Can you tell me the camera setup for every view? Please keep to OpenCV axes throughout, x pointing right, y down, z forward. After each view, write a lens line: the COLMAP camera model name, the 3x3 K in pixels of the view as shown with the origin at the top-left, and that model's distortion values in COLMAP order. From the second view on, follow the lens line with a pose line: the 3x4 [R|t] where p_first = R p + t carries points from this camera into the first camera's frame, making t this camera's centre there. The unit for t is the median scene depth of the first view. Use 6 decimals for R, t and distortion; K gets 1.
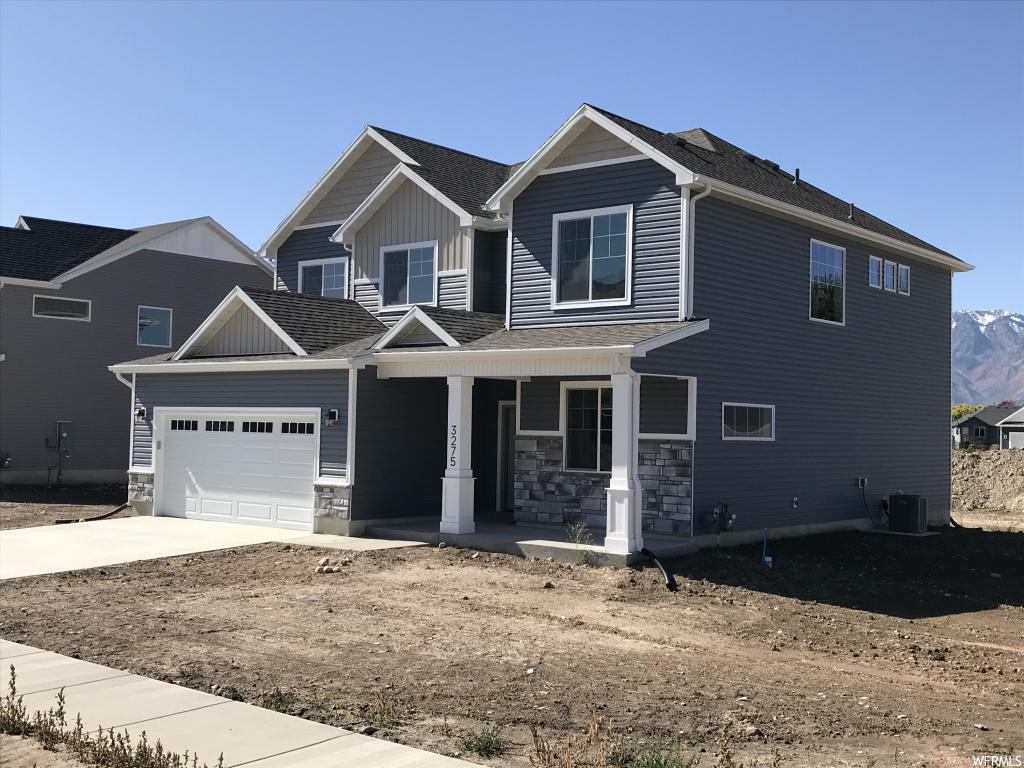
lens RADIAL K [[1185.3, 0, 512.0], [0, 1185.3, 384.0], [0, 0, 1]] dist [0.177432, -0.662641]
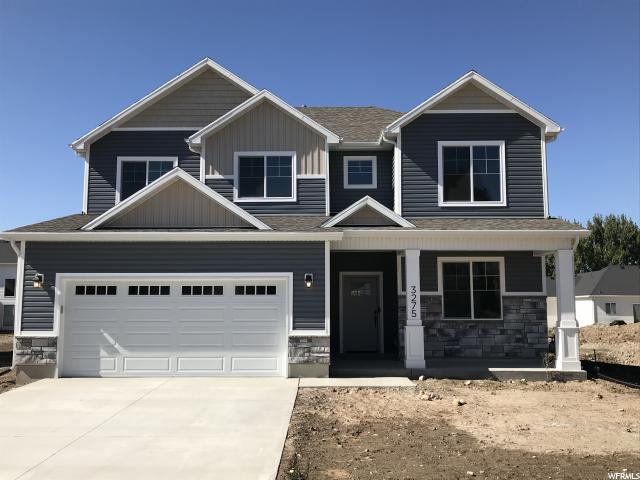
lens RADIAL K [[666.4, 0, 320.0], [0, 666.4, 240.0], [0, 0, 1]] dist [0.110082, -0.343155]
pose [[0.774599, 0.049166, 0.630538, -0.581384], [-0.006829, 0.997566, -0.069396, 0.034494], [-0.632415, 0.049448, 0.773050, 0.465464]]
